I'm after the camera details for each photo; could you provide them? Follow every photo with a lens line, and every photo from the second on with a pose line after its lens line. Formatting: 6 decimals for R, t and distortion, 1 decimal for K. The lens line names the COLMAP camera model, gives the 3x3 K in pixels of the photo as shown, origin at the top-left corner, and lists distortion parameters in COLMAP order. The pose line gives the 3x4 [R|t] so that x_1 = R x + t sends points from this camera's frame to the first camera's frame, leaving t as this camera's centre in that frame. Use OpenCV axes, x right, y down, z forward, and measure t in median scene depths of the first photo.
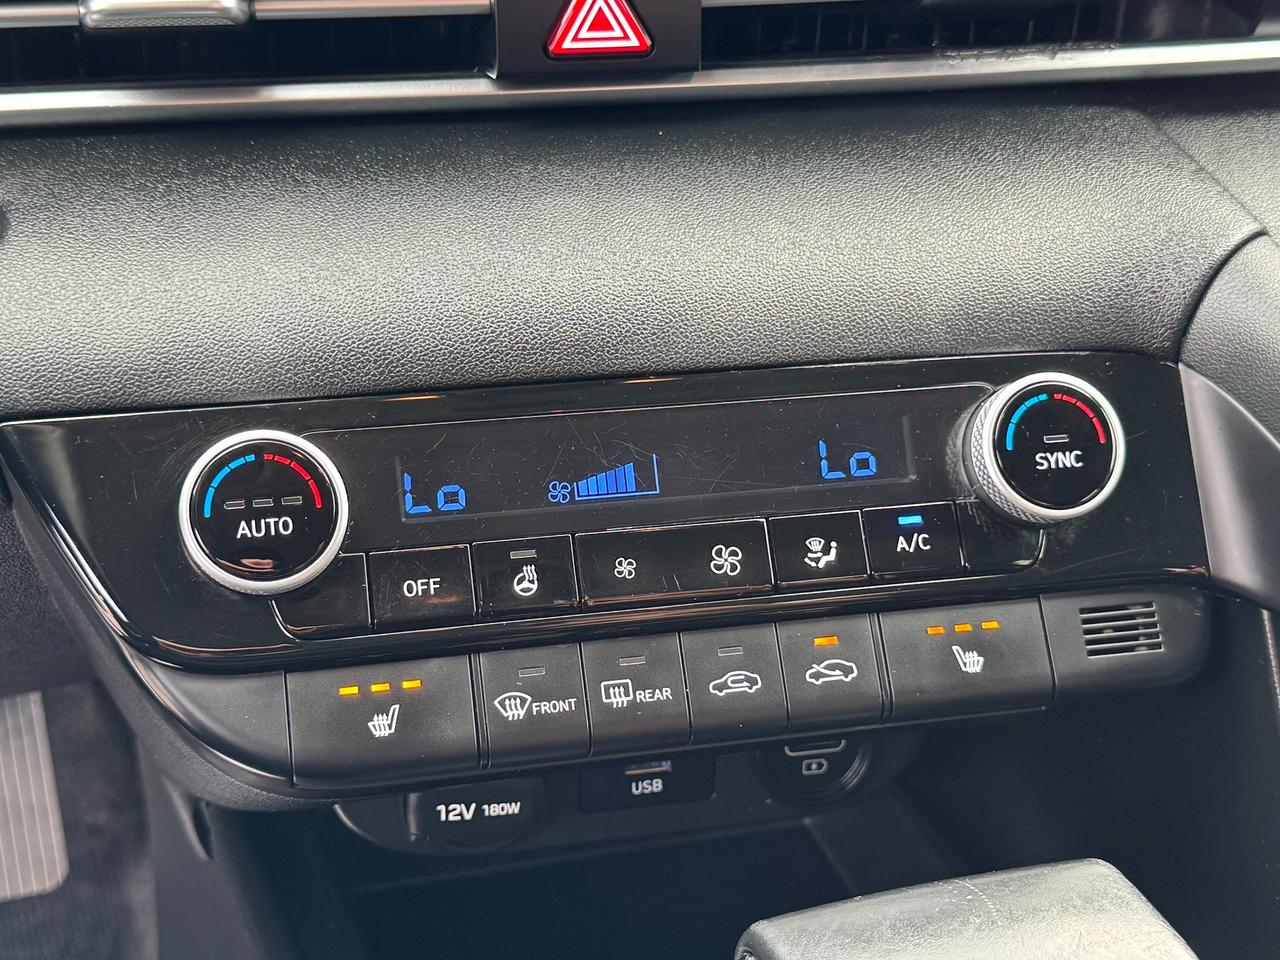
lens RADIAL K [[1738.0, 0, 640.0], [0, 1738.0, 480.0], [0, 0, 1]] dist [0.100379, 0.013337]
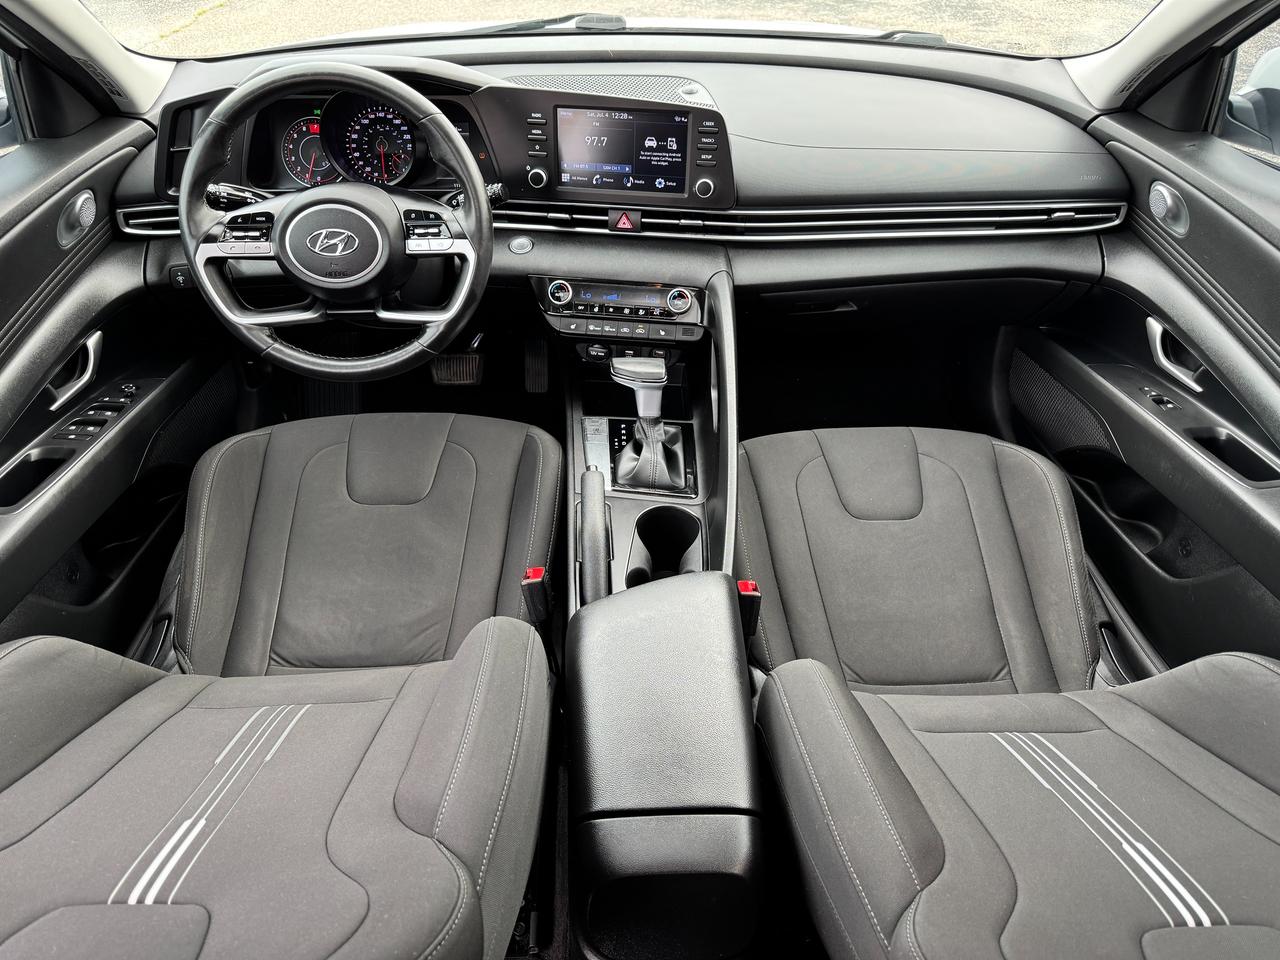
lens RADIAL K [[907.4, 0, 641.3], [0, 907.4, 495.4], [0, 0, 1]] dist [0.049803, -0.080446]
pose [[0.942688, 0.191240, -0.273434, 1.154075], [-0.151649, 0.975491, 0.159435, 0.167963], [0.297223, -0.108831, 0.948585, -2.269857]]
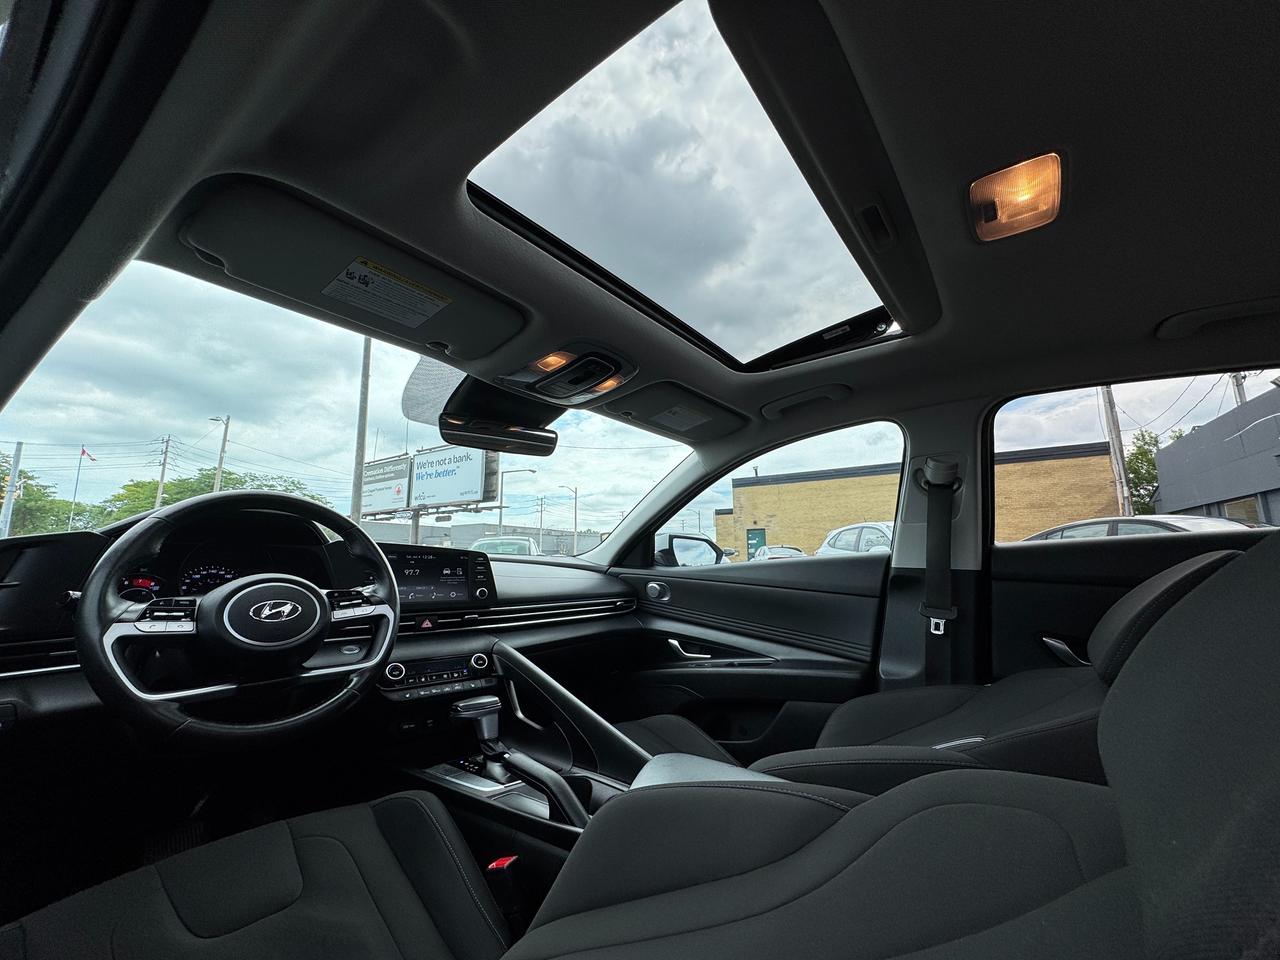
lens RADIAL K [[516.6, 0, 640.0], [0, 516.6, 480.0], [0, 0, 1]] dist [0.001816, 0.000008]
pose [[0.861447, 0.063343, 0.503881, -0.505376], [0.267588, 0.786672, -0.556367, 1.023073], [-0.431631, 0.614114, 0.660726, -1.889229]]
